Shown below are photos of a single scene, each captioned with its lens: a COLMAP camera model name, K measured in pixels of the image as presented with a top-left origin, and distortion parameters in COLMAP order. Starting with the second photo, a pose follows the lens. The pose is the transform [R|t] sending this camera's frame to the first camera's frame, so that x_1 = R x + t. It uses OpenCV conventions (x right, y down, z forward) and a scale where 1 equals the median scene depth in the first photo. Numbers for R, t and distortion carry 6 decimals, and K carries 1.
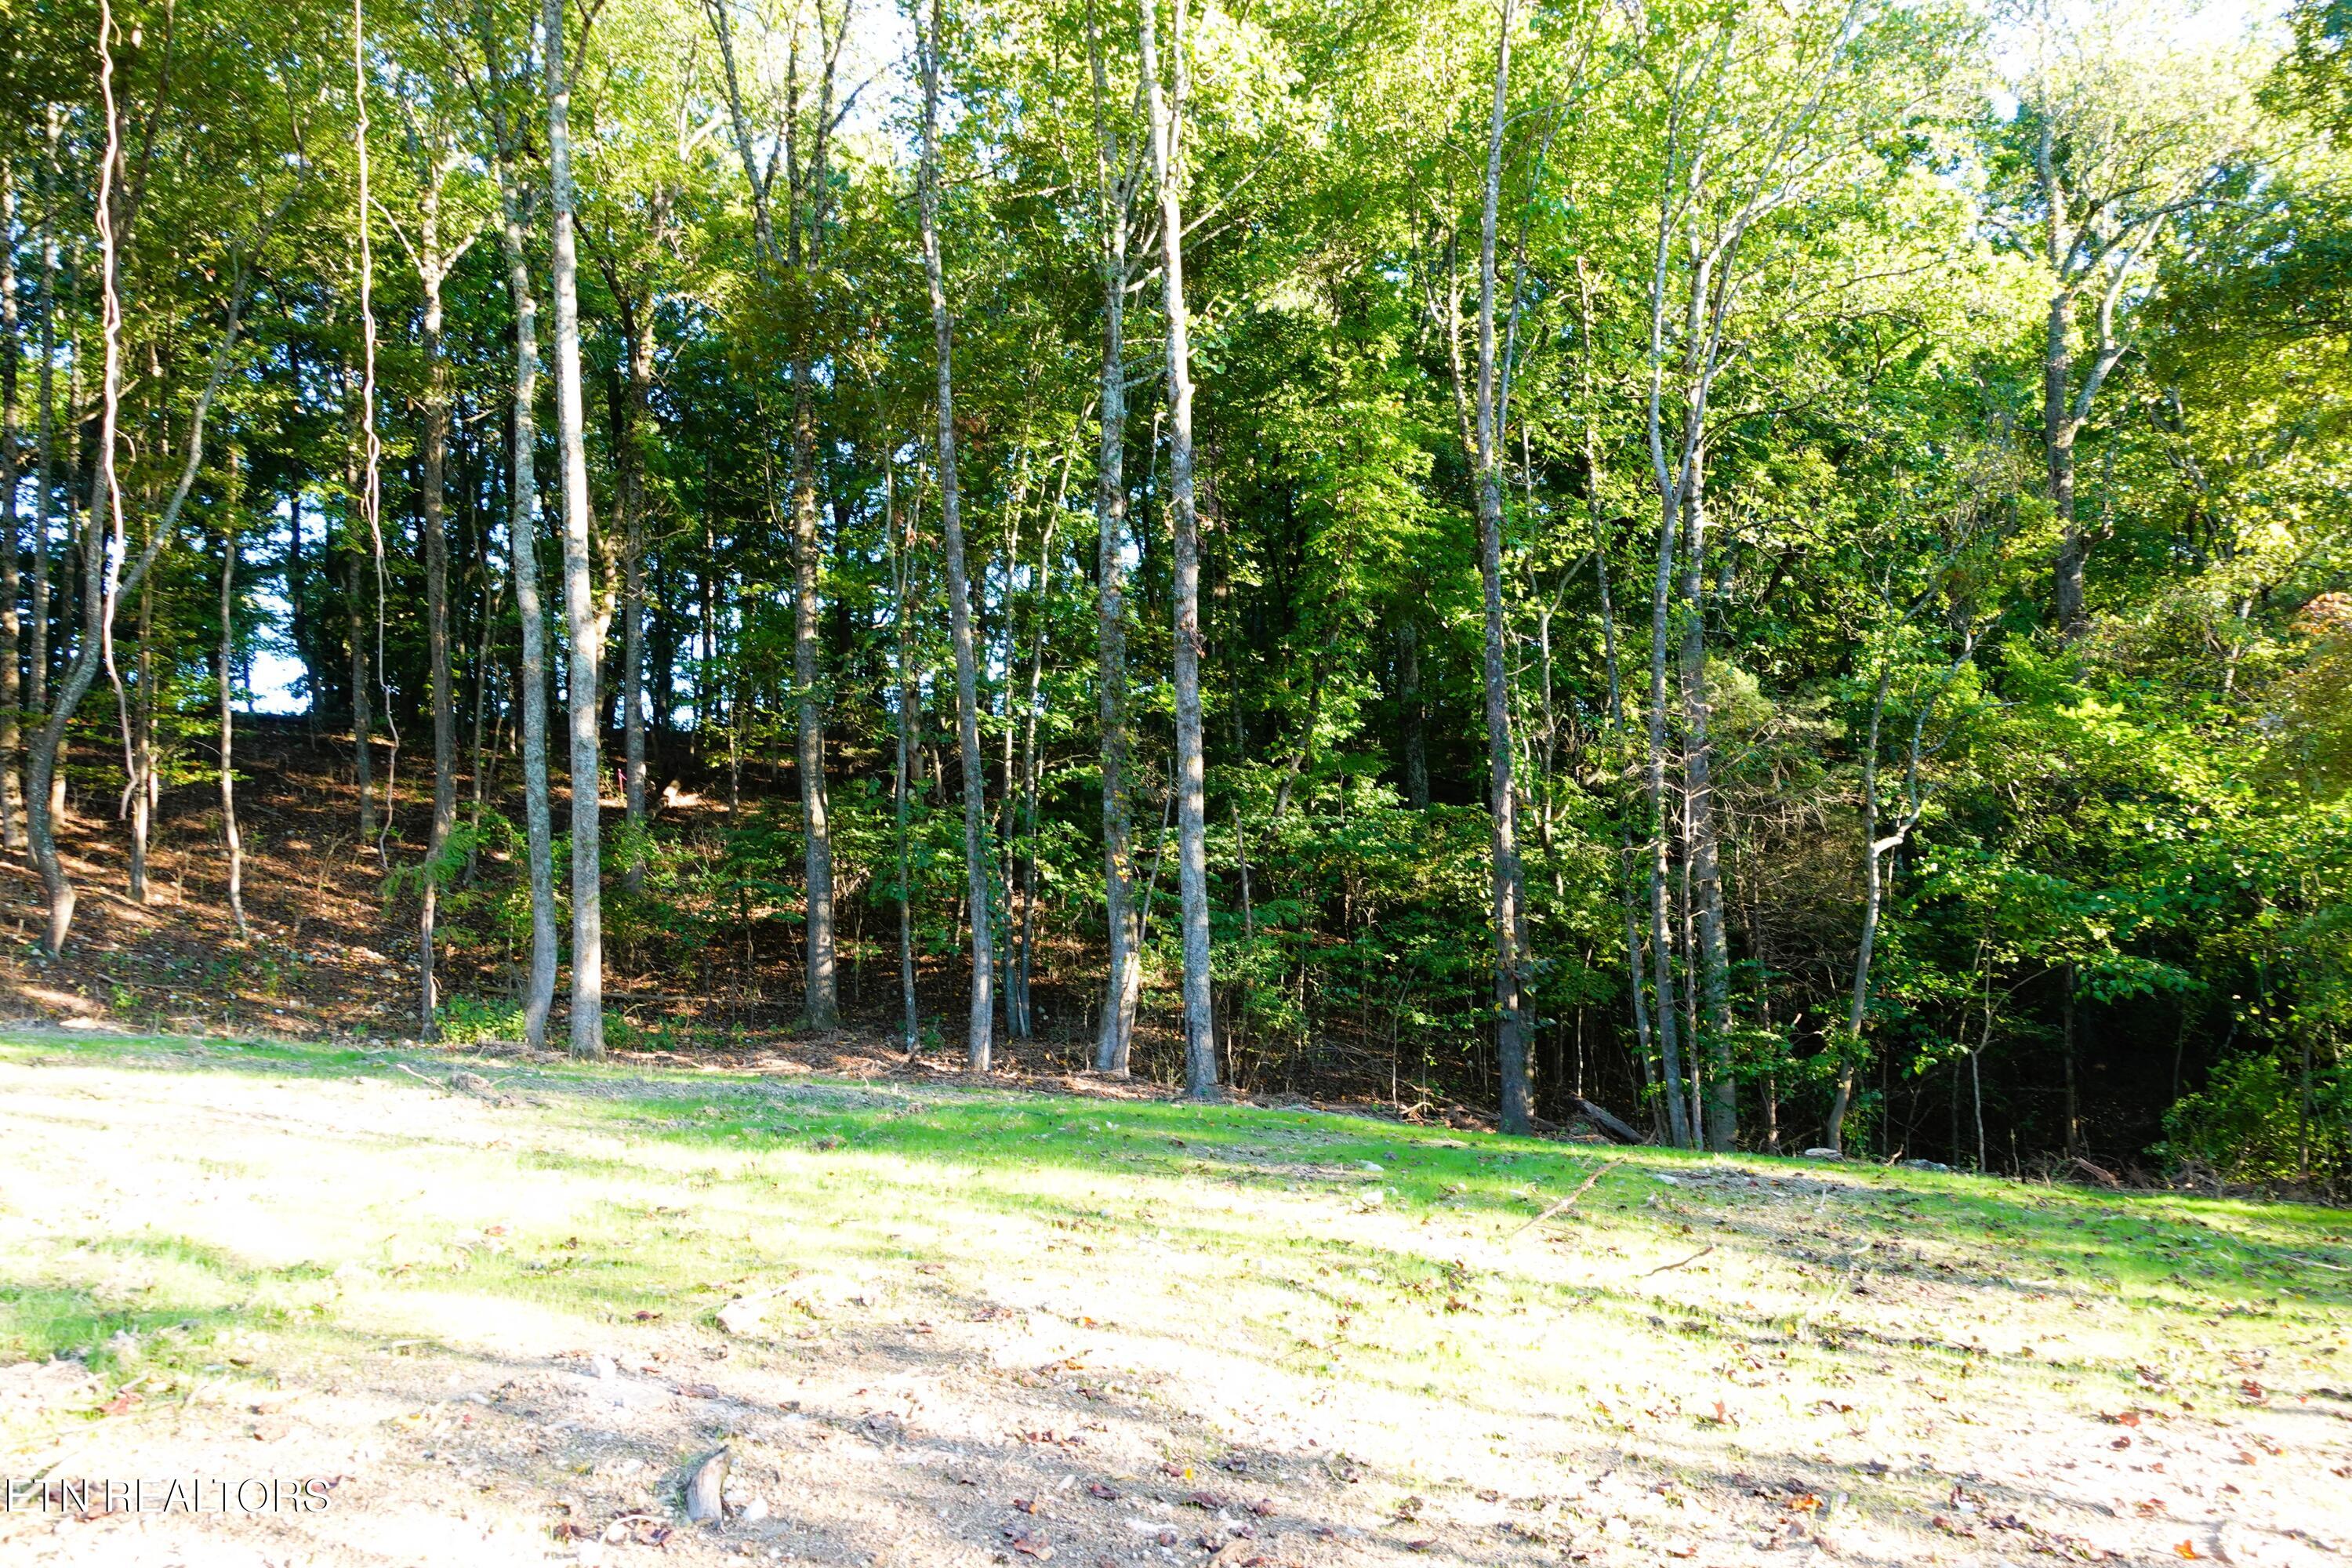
lens RADIAL K [[1620.3, 0, 1162.8], [0, 1620.3, 768.6], [0, 0, 1]] dist [-0.001755, -0.000189]
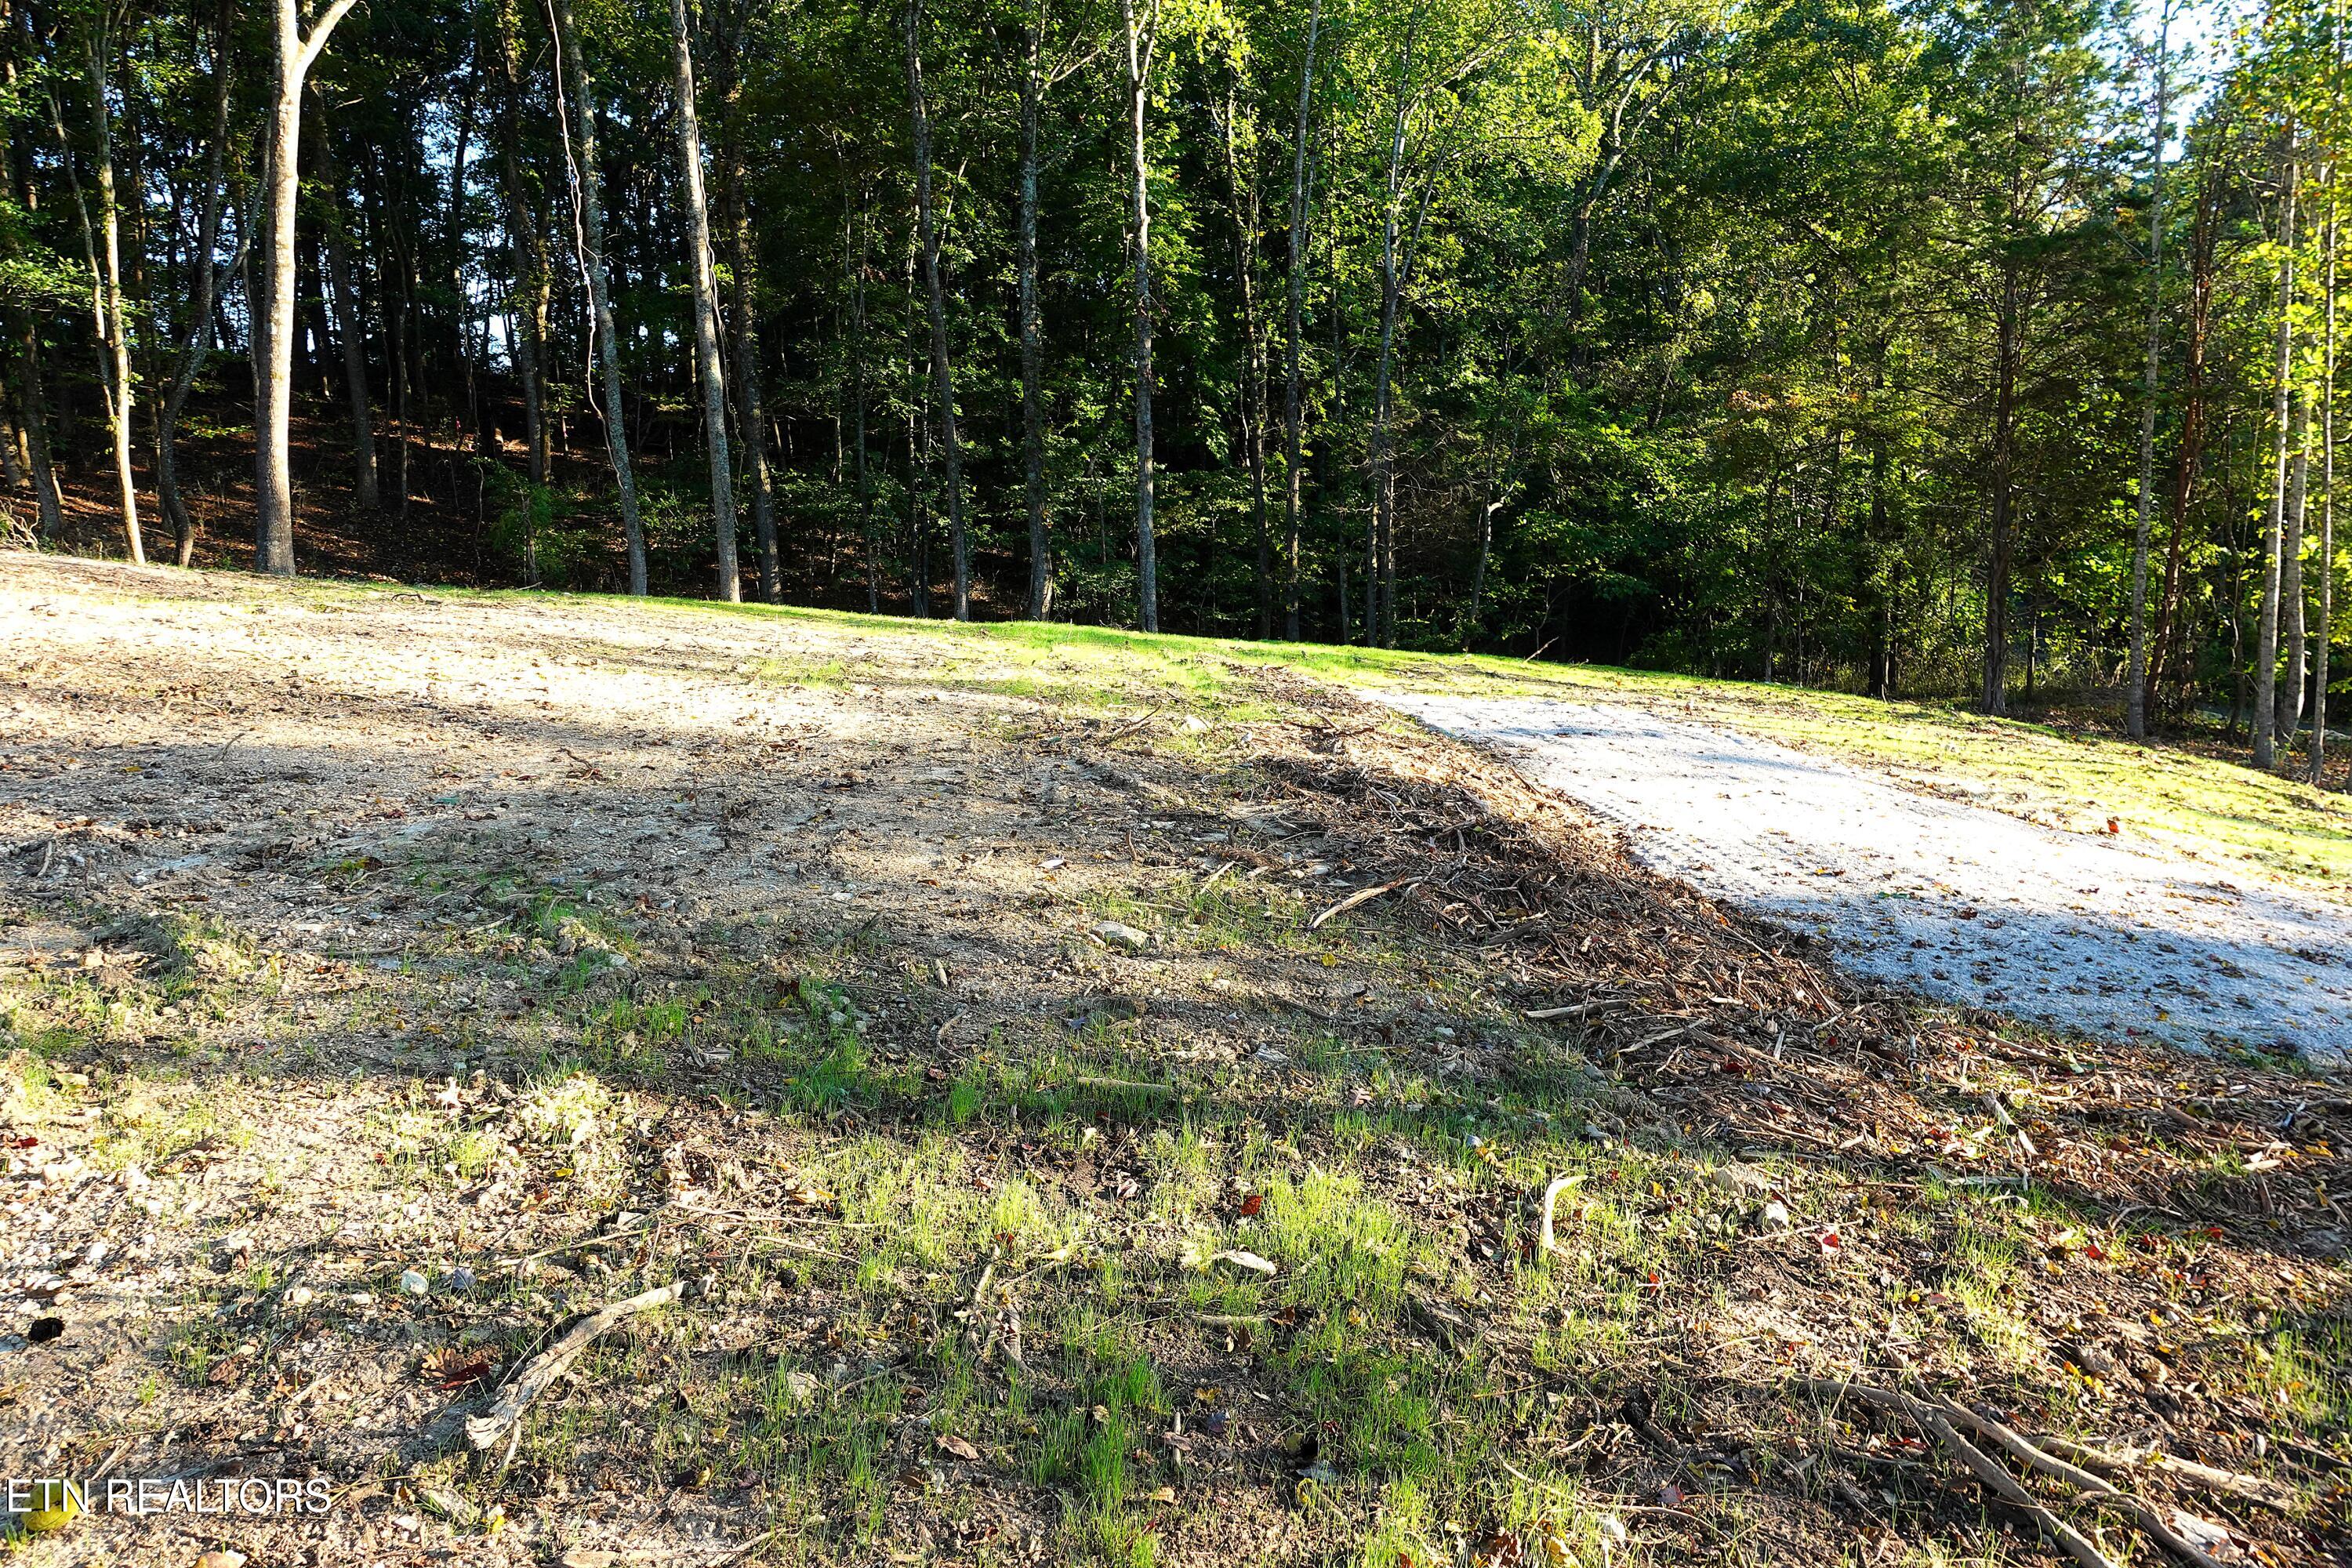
lens RADIAL K [[1620.3, 0, 1162.8], [0, 1620.3, 768.6], [0, 0, 1]] dist [-0.001755, -0.000189]
pose [[0.949018, -0.045731, 0.311886, -0.387045], [-0.028889, 0.972639, 0.230520, -0.062369], [-0.313895, -0.227777, 0.921731, -0.462050]]
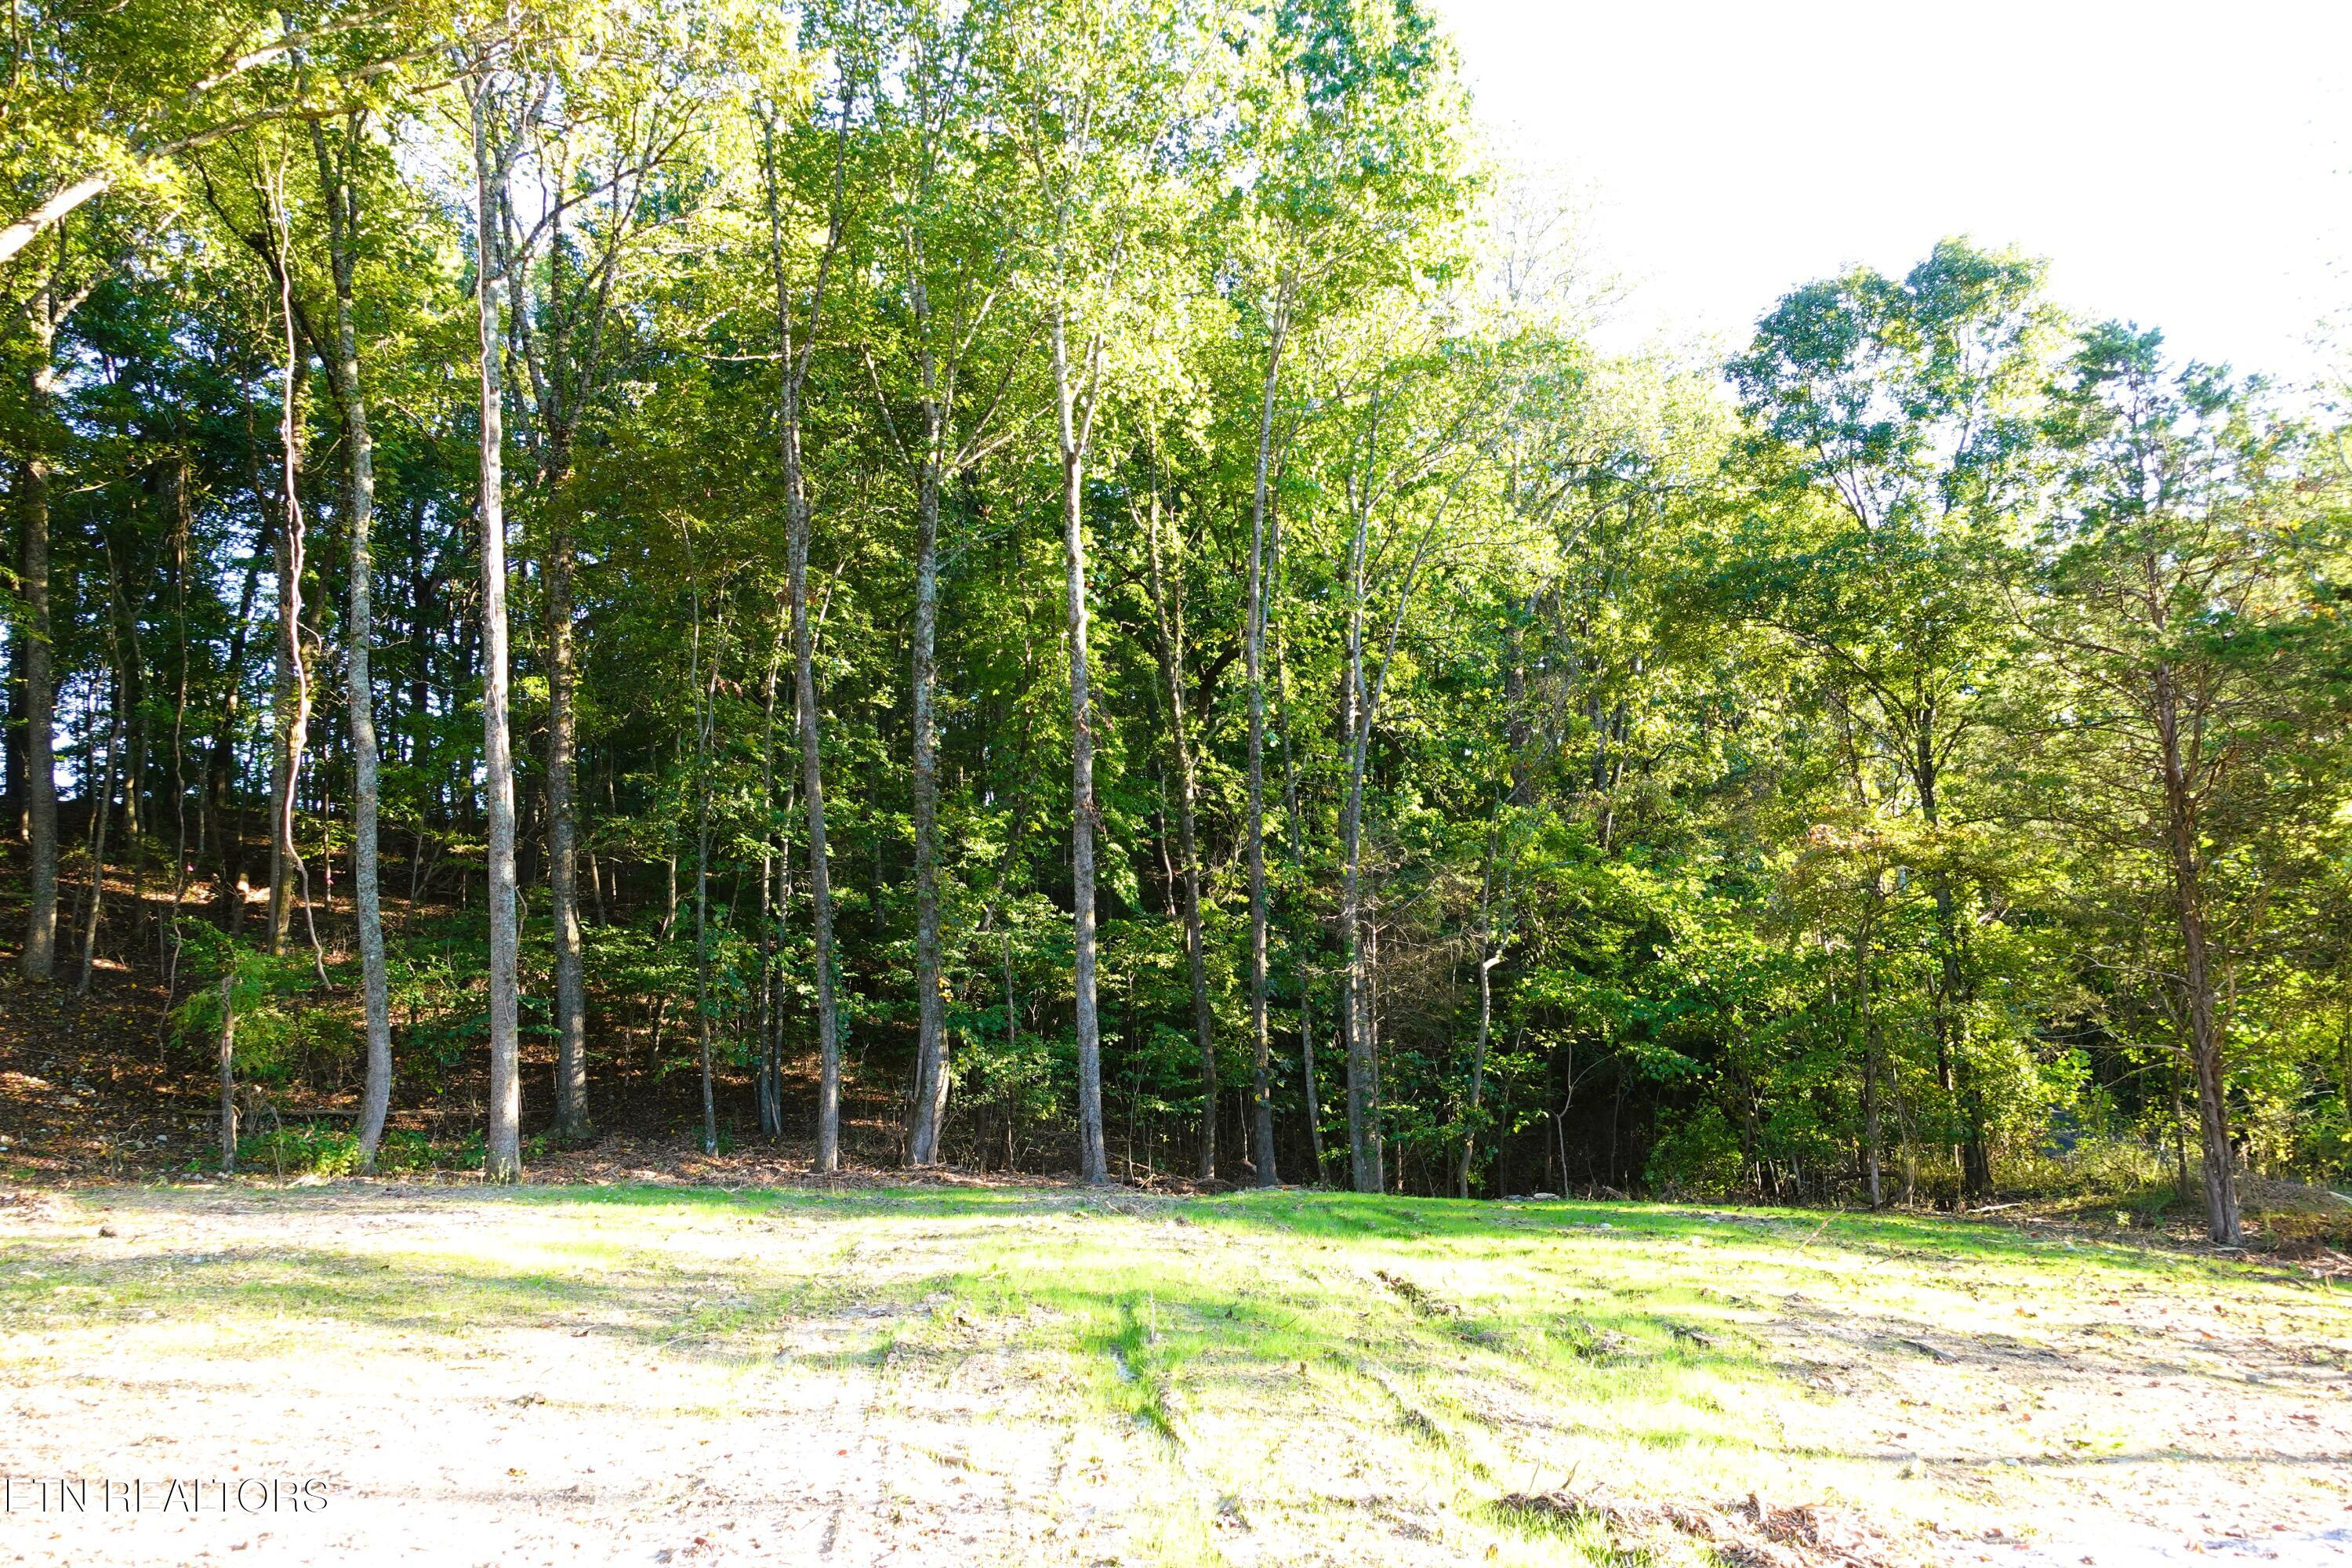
lens RADIAL K [[1620.3, 0, 1162.8], [0, 1620.3, 768.6], [0, 0, 1]] dist [-0.001755, -0.000189]
pose [[0.913504, 0.038574, 0.404997, -0.343627], [-0.026263, 0.999010, -0.035911, -0.057851], [-0.405981, 0.022169, 0.913613, -0.131928]]
